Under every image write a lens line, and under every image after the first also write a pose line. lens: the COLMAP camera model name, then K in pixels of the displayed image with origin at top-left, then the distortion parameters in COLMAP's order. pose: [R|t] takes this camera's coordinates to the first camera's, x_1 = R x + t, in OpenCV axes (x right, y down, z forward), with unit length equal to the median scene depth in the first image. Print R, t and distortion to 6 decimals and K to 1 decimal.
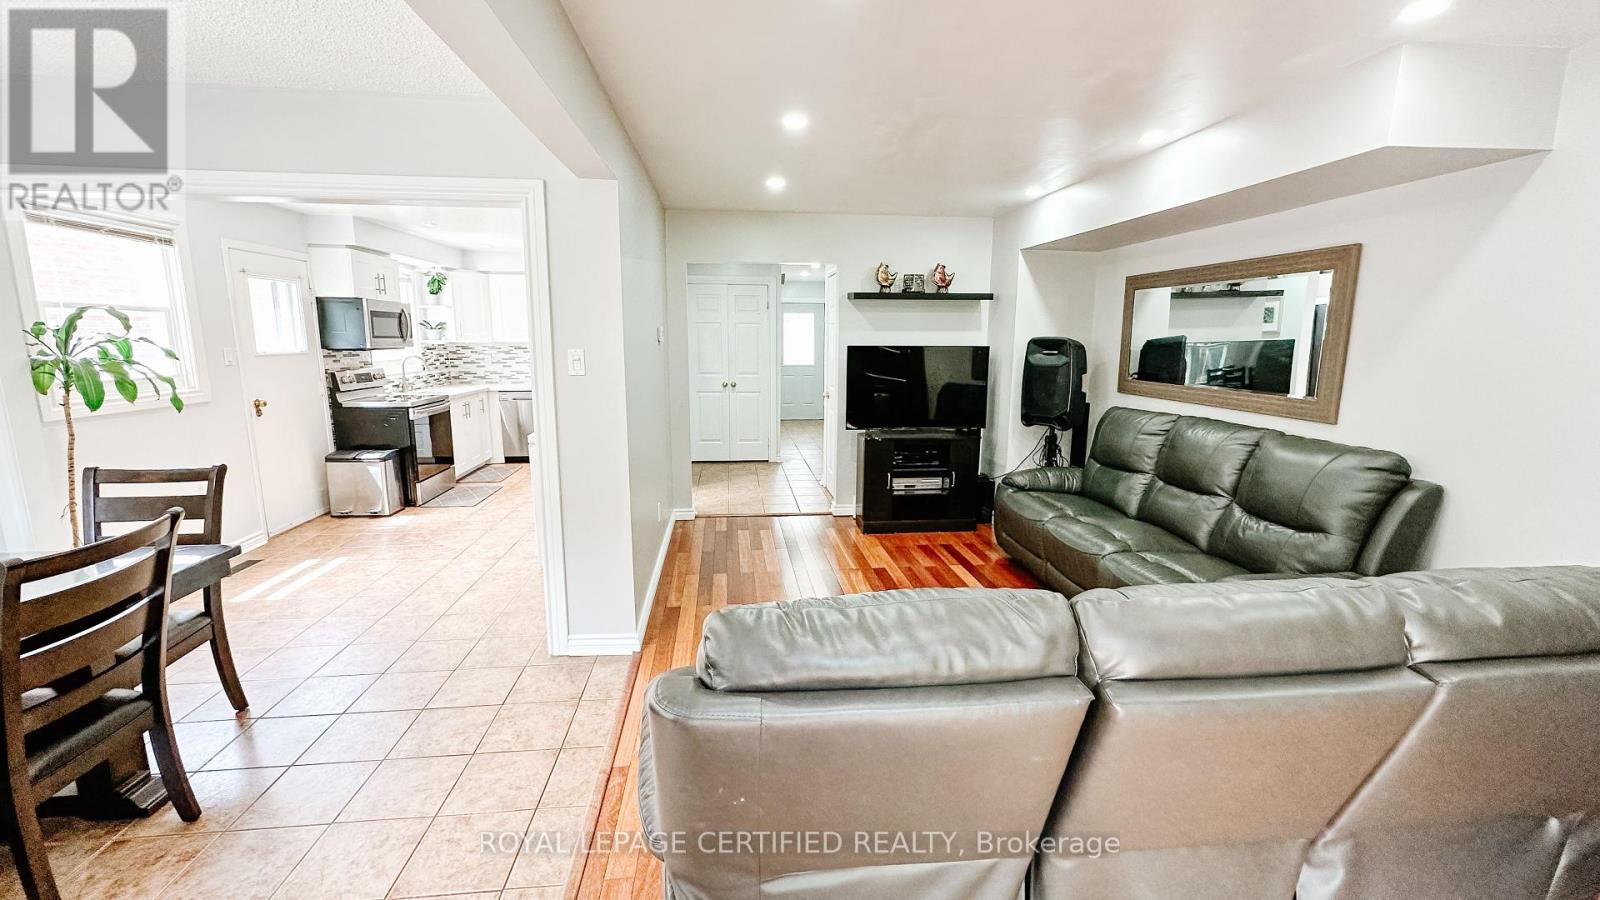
lens RADIAL K [[640.8, 0, 799.1], [0, 640.8, 449.0], [0, 0, 1]] dist [-0.001873, 0.000213]
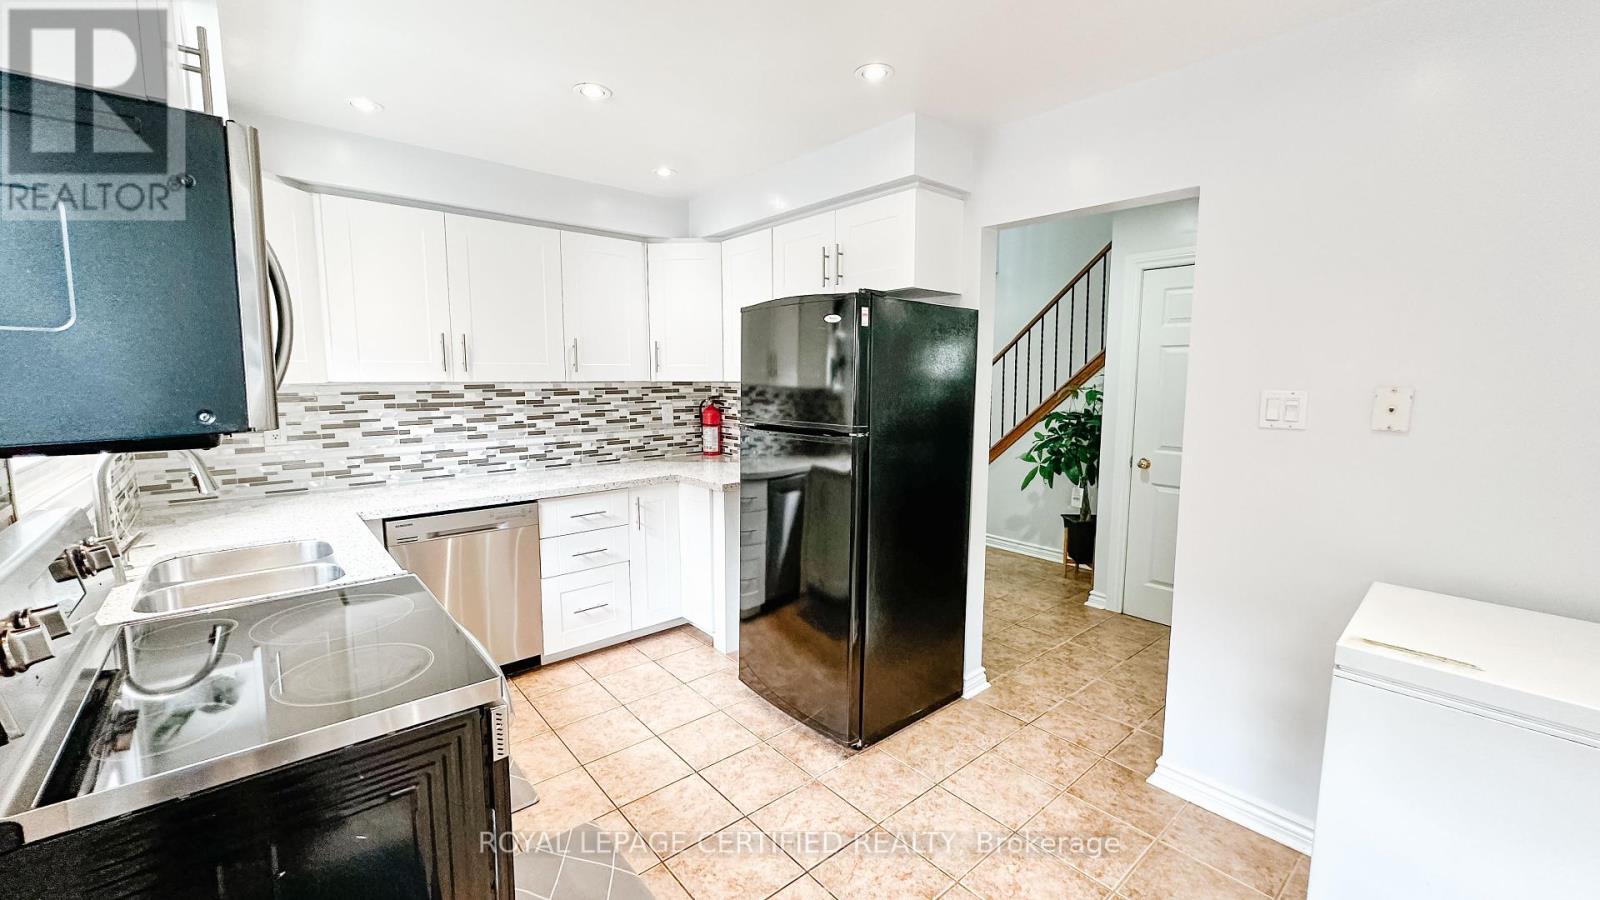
lens RADIAL K [[640.8, 0, 795.7], [0, 640.8, 446.9], [0, 0, 1]] dist [-0.001873, 0.000213]
pose [[0.825181, -0.068674, 0.560679, -0.762694], [0.098430, 0.994878, -0.023007, -0.159073], [-0.556227, 0.074172, 0.827714, 0.919875]]
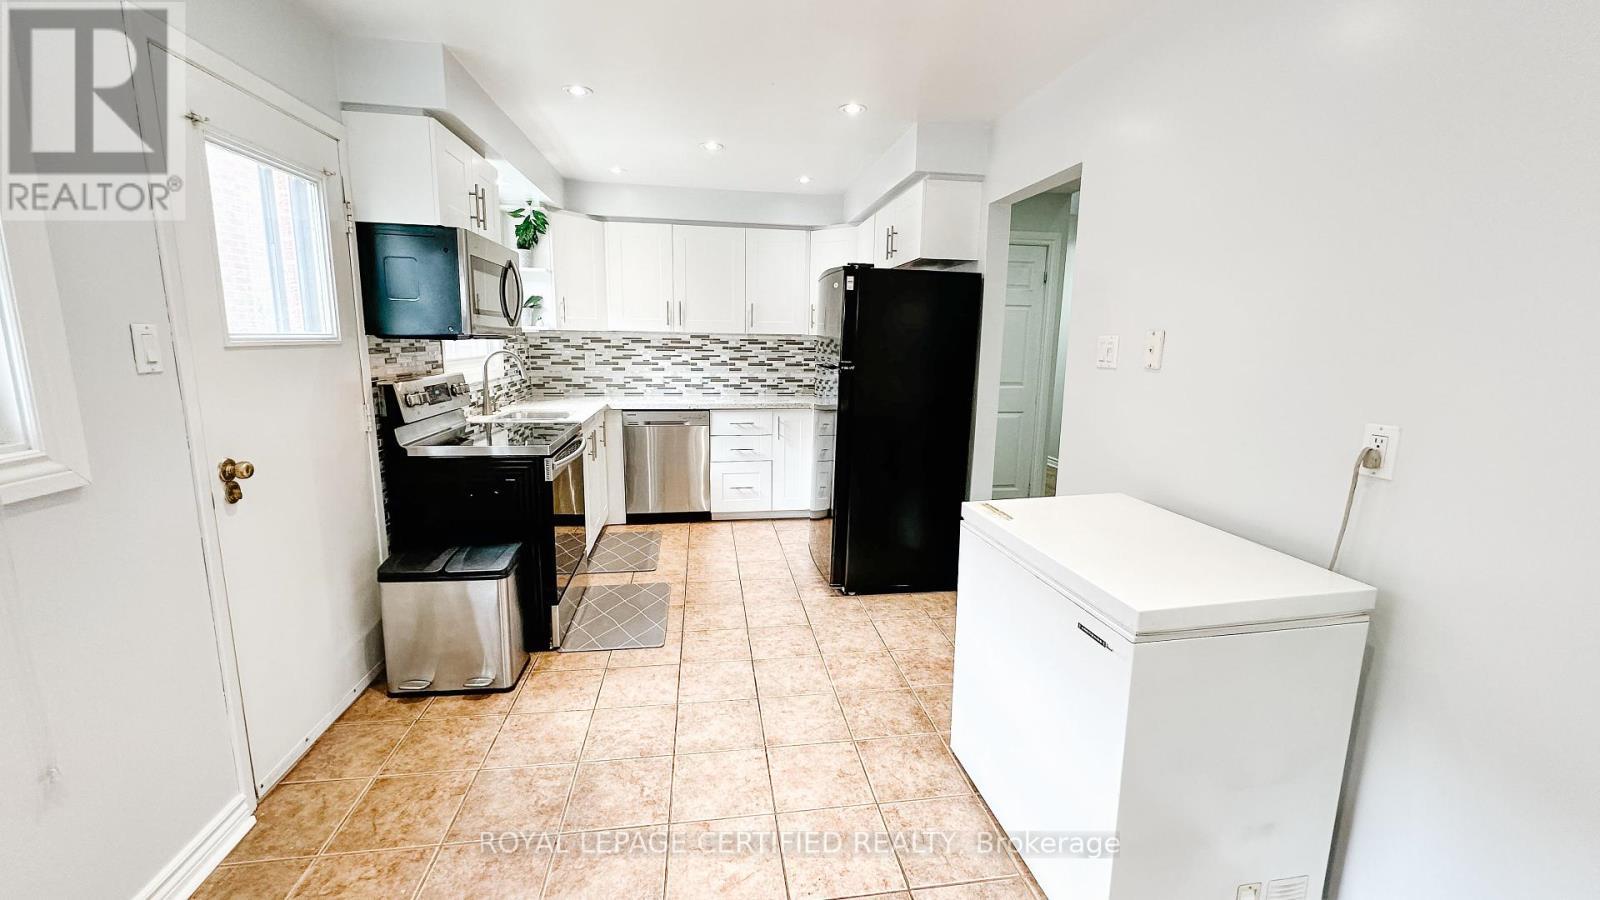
lens RADIAL K [[640.8, 0, 799.1], [0, 640.8, 447.9], [0, 0, 1]] dist [-0.001873, 0.000213]
pose [[0.999047, 0.002545, 0.043568, -0.520173], [-0.002512, 0.999997, -0.000807, -0.085388], [-0.043569, 0.000697, 0.999050, 0.599448]]
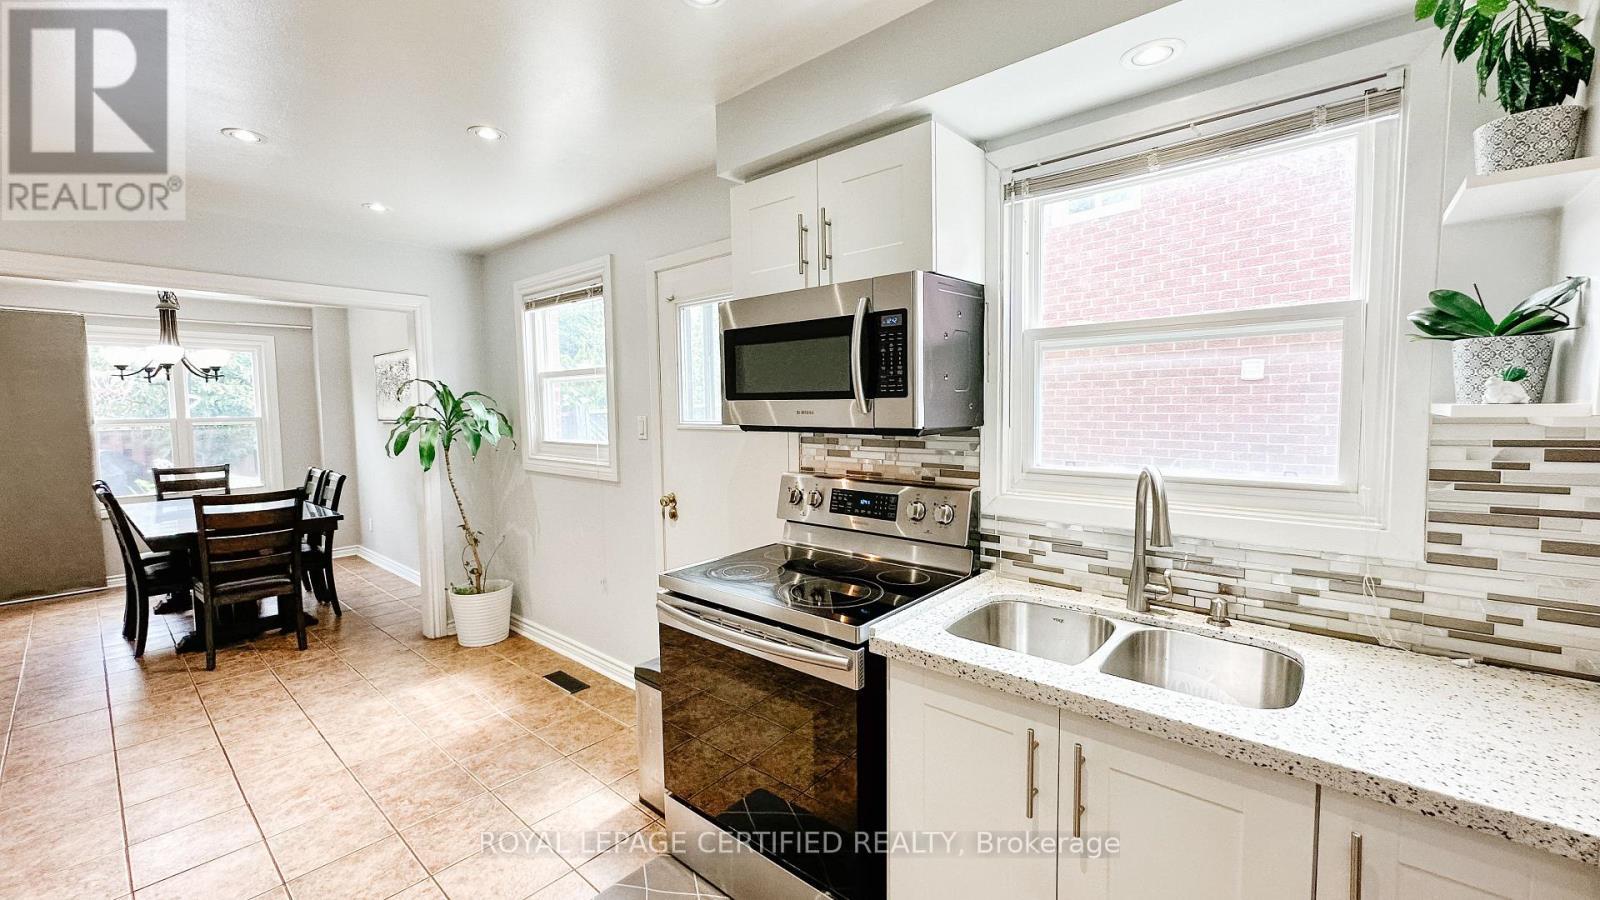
lens RADIAL K [[640.8, 0, 797.3], [0, 640.8, 449.0], [0, 0, 1]] dist [-0.001873, 0.000213]
pose [[-0.737822, 0.052062, -0.672984, -0.503903], [-0.108085, 0.975044, 0.193927, -0.264754], [0.666285, 0.215823, -0.713782, 1.548420]]
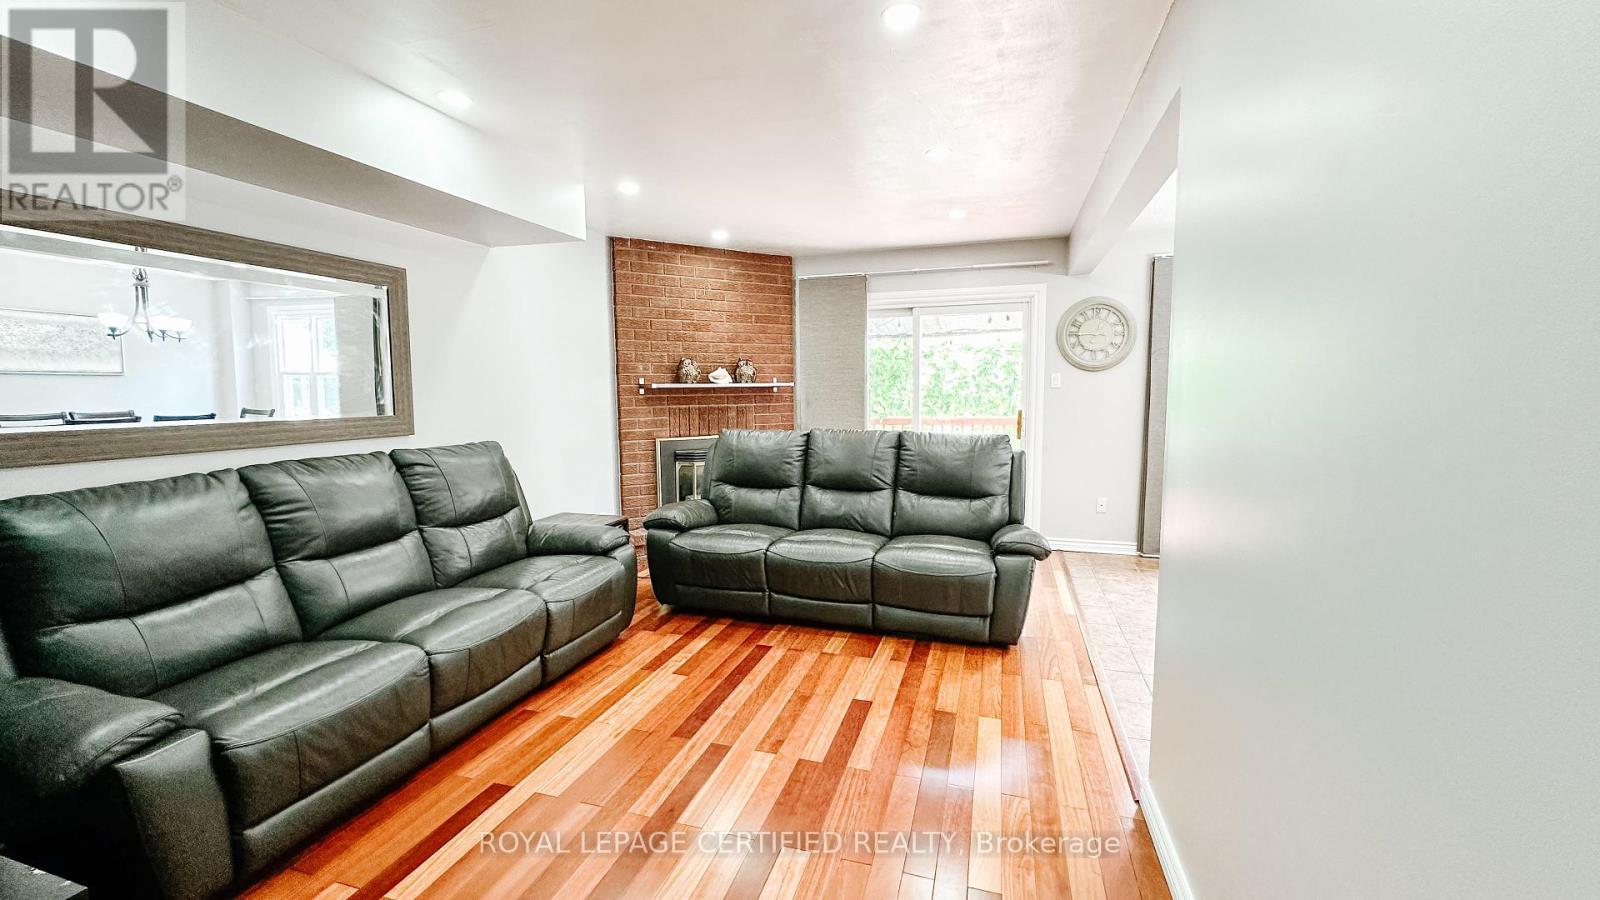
lens RADIAL K [[640.8, 0, 798.3], [0, 640.8, 446.1], [0, 0, 1]] dist [-0.001873, 0.000213]
pose [[-0.913834, -0.032027, 0.404823, -0.123277], [0.076911, 0.965192, 0.249977, -0.154220], [-0.398739, 0.259573, -0.879562, 1.092970]]
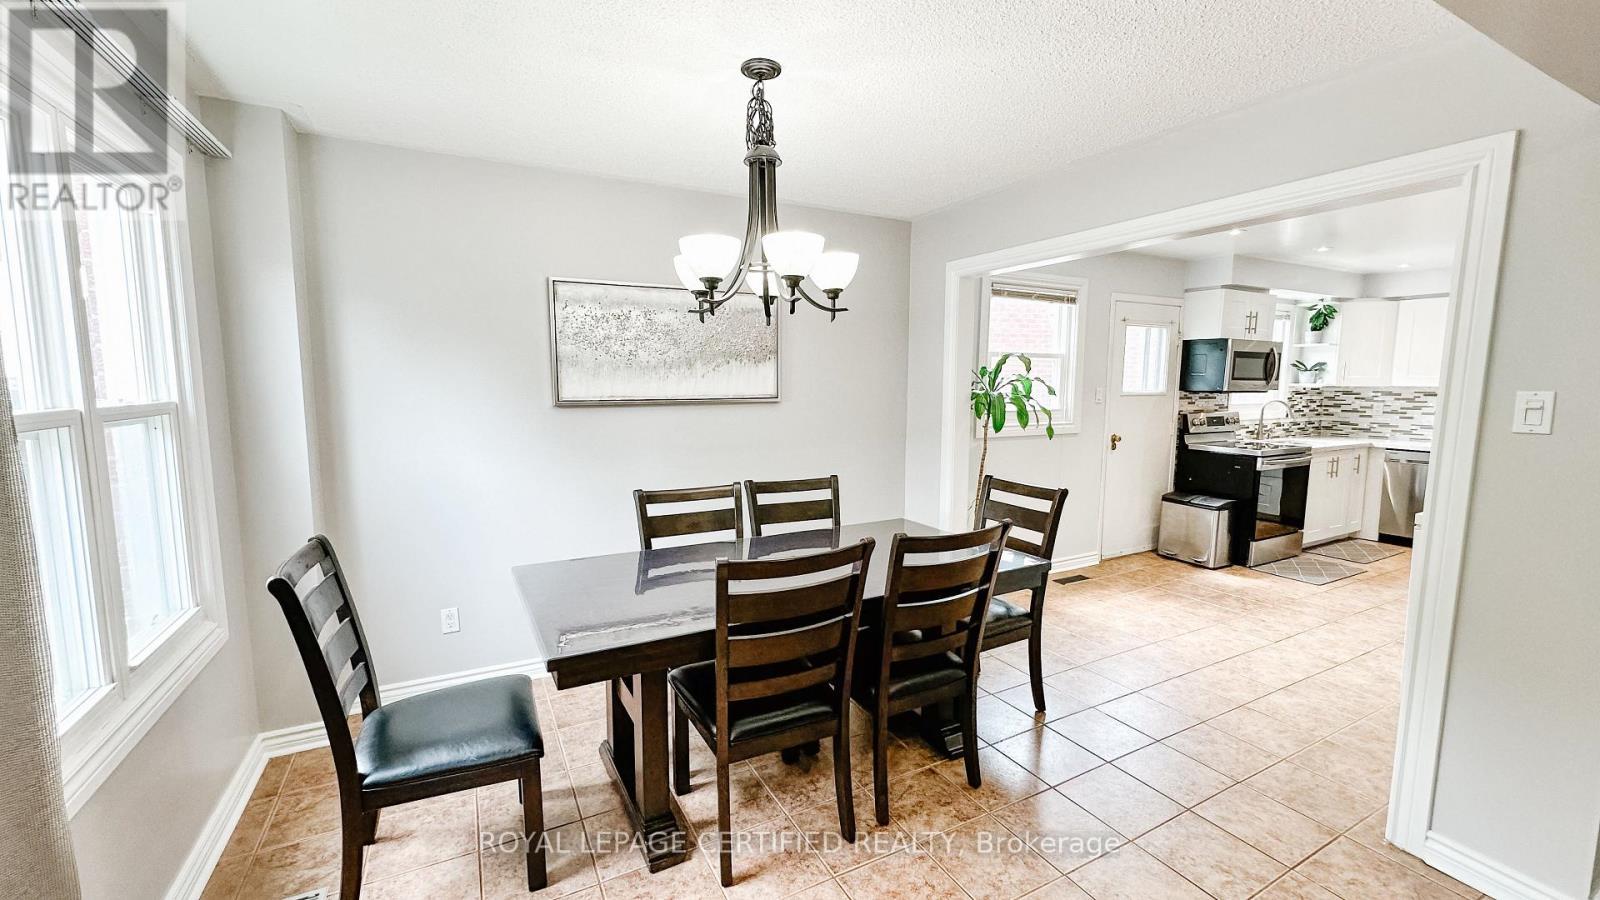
lens RADIAL K [[640.8, 0, 794.7], [0, 640.8, 449.0], [0, 0, 1]] dist [-0.001873, 0.000213]
pose [[0.367571, 0.096531, -0.924972, -0.023586], [-0.161573, 0.986102, 0.038703, -0.006492], [0.915852, 0.135224, 0.378059, 0.078546]]
